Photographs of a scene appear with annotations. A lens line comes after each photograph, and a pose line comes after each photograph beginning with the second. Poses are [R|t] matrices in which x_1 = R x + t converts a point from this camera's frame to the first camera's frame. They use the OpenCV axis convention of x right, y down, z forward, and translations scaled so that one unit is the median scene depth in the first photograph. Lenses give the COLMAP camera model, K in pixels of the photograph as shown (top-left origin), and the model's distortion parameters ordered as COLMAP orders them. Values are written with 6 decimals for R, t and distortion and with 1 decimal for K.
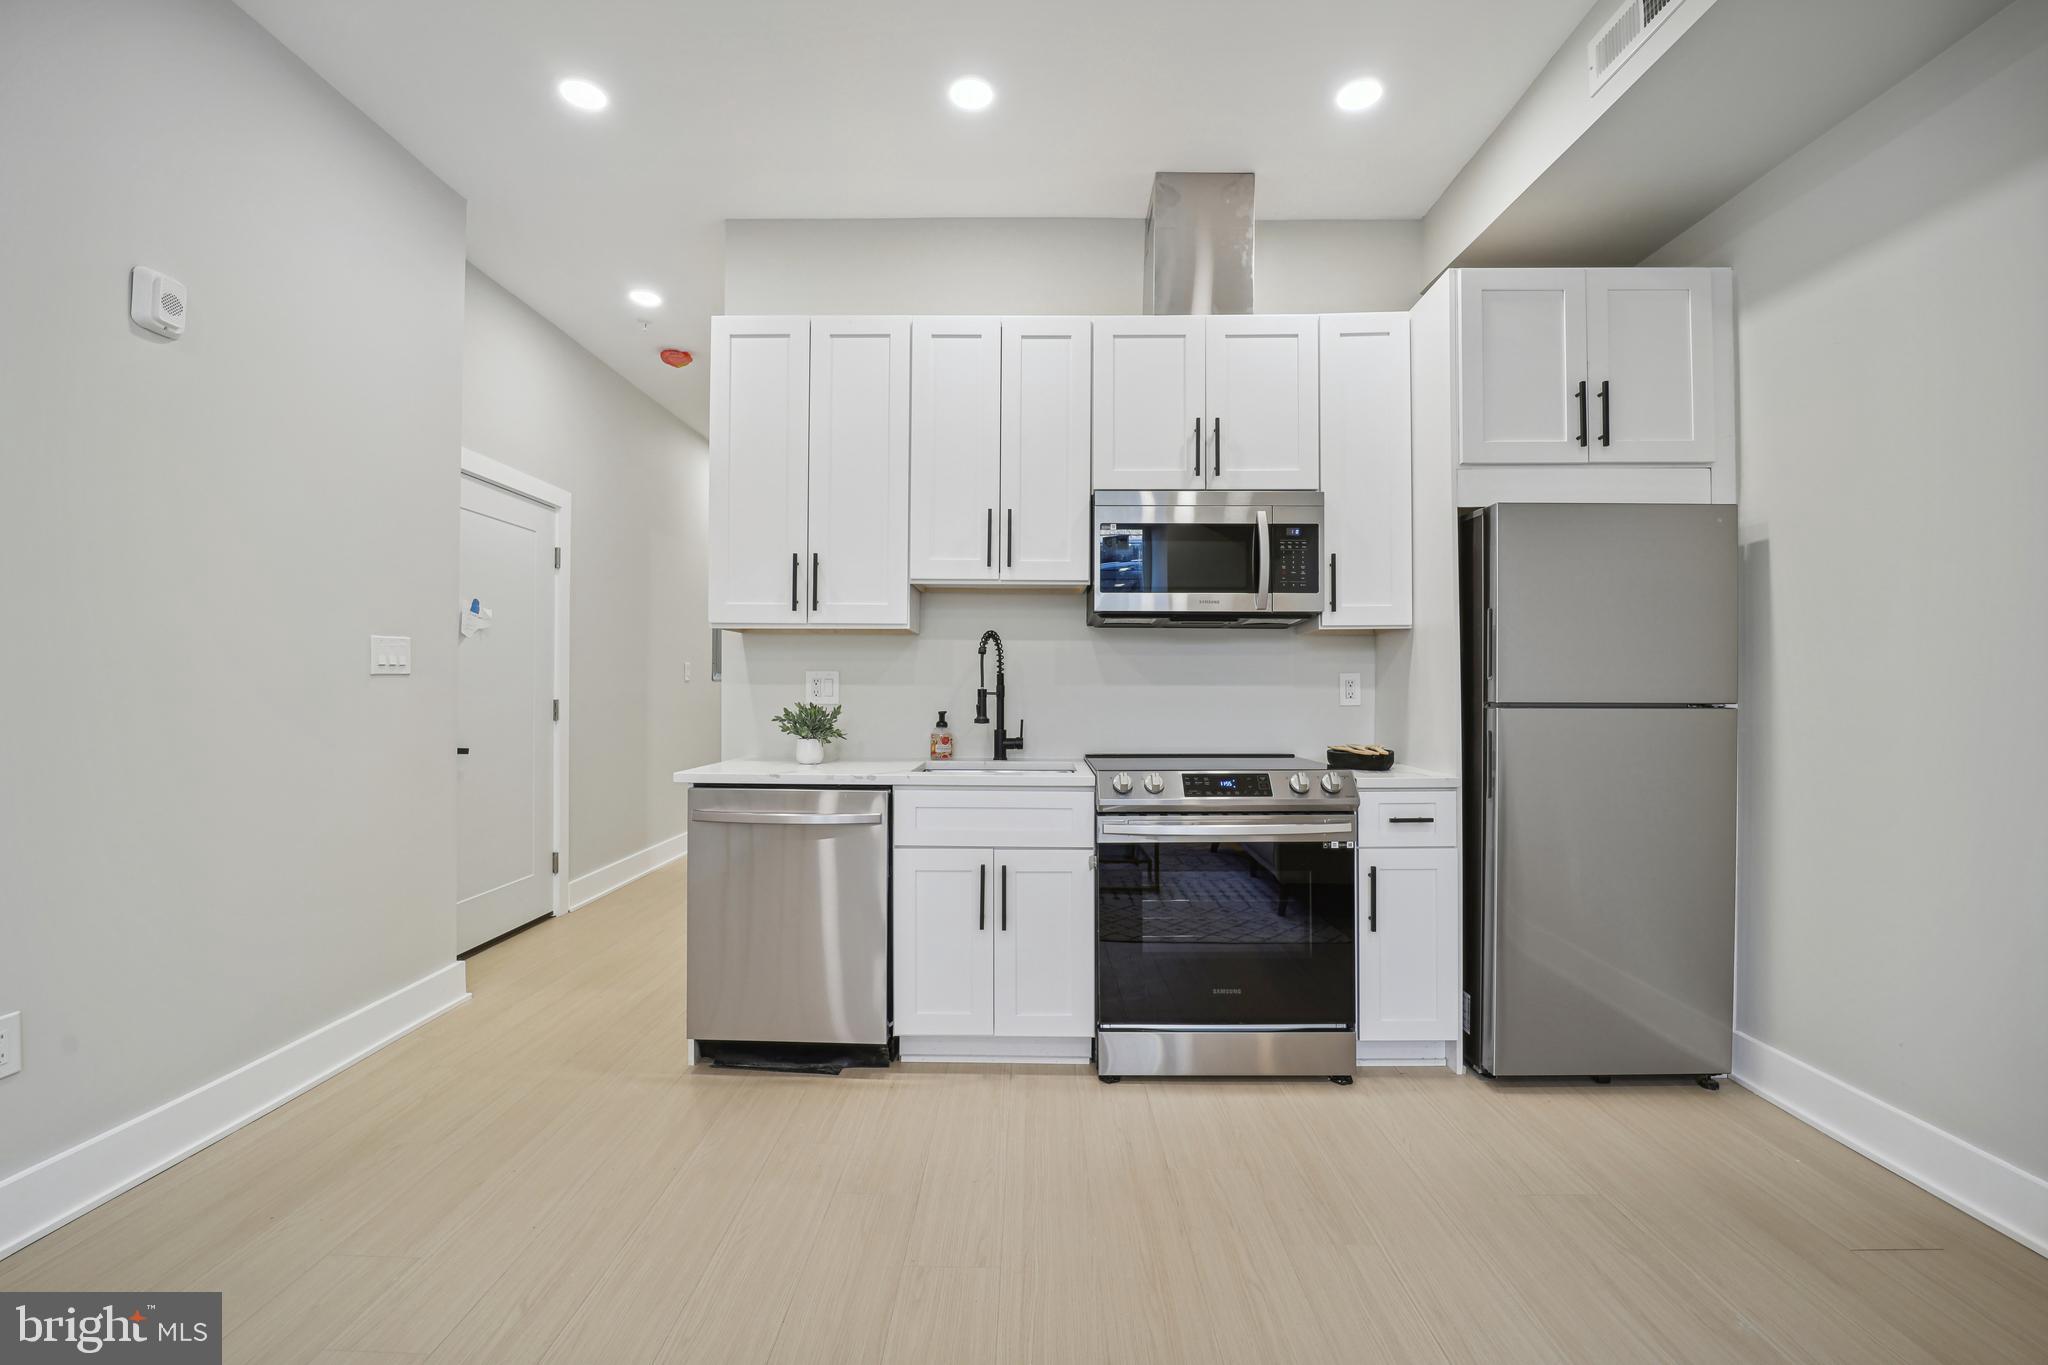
lens RADIAL K [[853.6, 0, 1024.8], [0, 853.6, 673.4], [0, 0, 1]] dist [-0.027768, -0.000011]
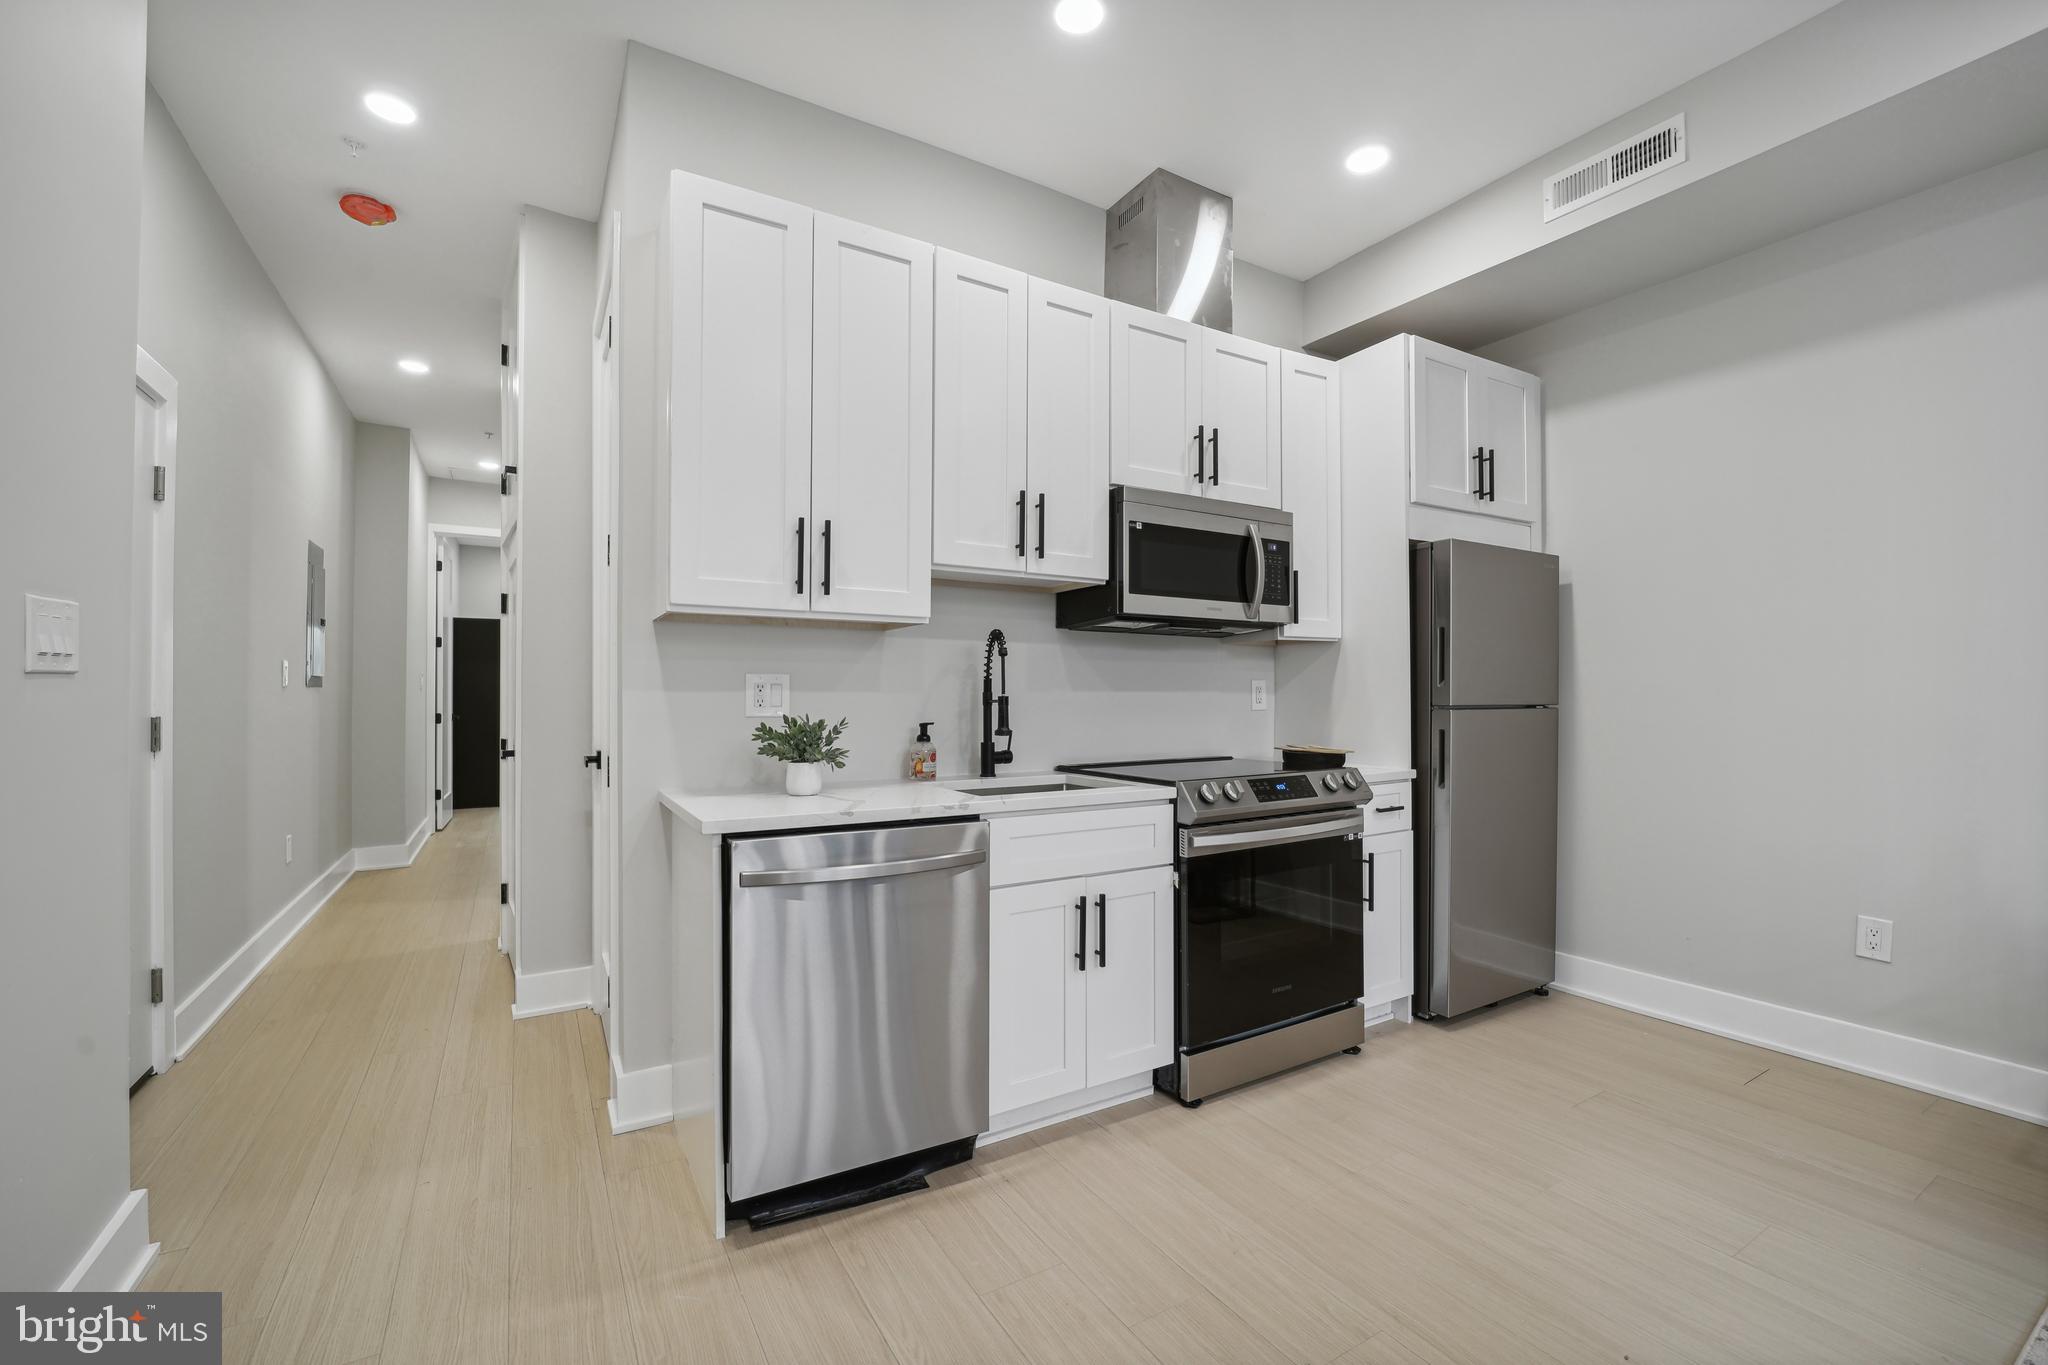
lens RADIAL K [[845.4, 0, 1024.0], [0, 845.4, 682.5], [0, 0, 1]] dist [-0.024734, -0.000090]
pose [[0.852743, 0.004141, 0.522314, -0.535008], [-0.005000, 0.999987, 0.000236, 0.004433], [-0.522307, -0.002813, 0.852753, 0.281486]]
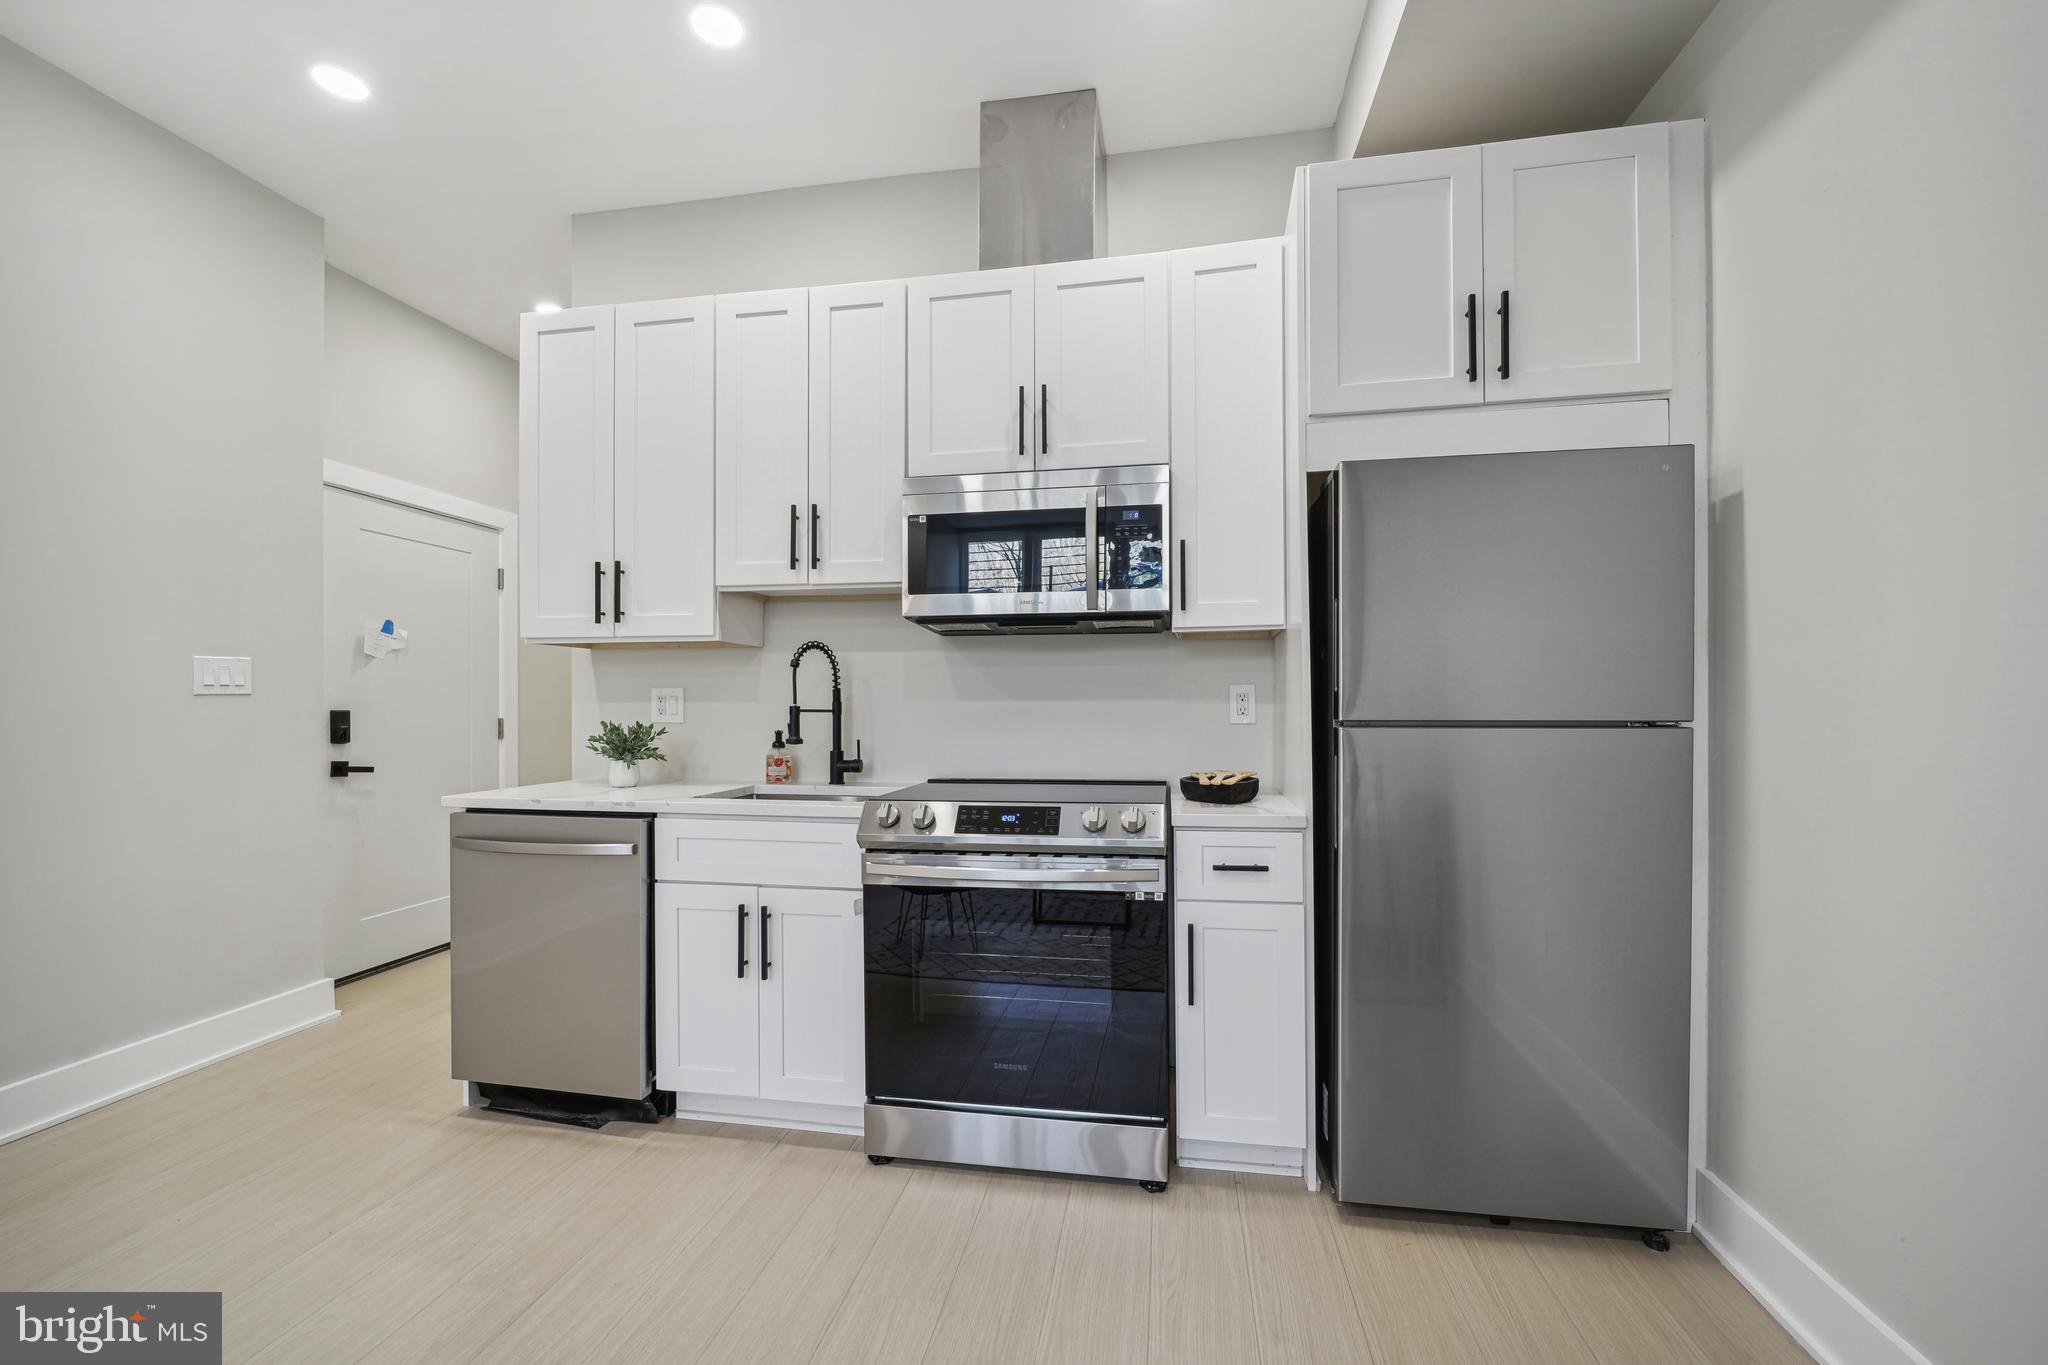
lens RADIAL K [[834.6, 0, 1027.3], [0, 834.6, 699.0], [0, 0, 1]] dist [-0.013613, -0.000192]
pose [[0.987265, -0.006242, -0.158963, 0.368405], [0.007788, 0.999928, 0.009103, 0.005299], [0.158895, -0.010225, 0.987242, 0.189449]]
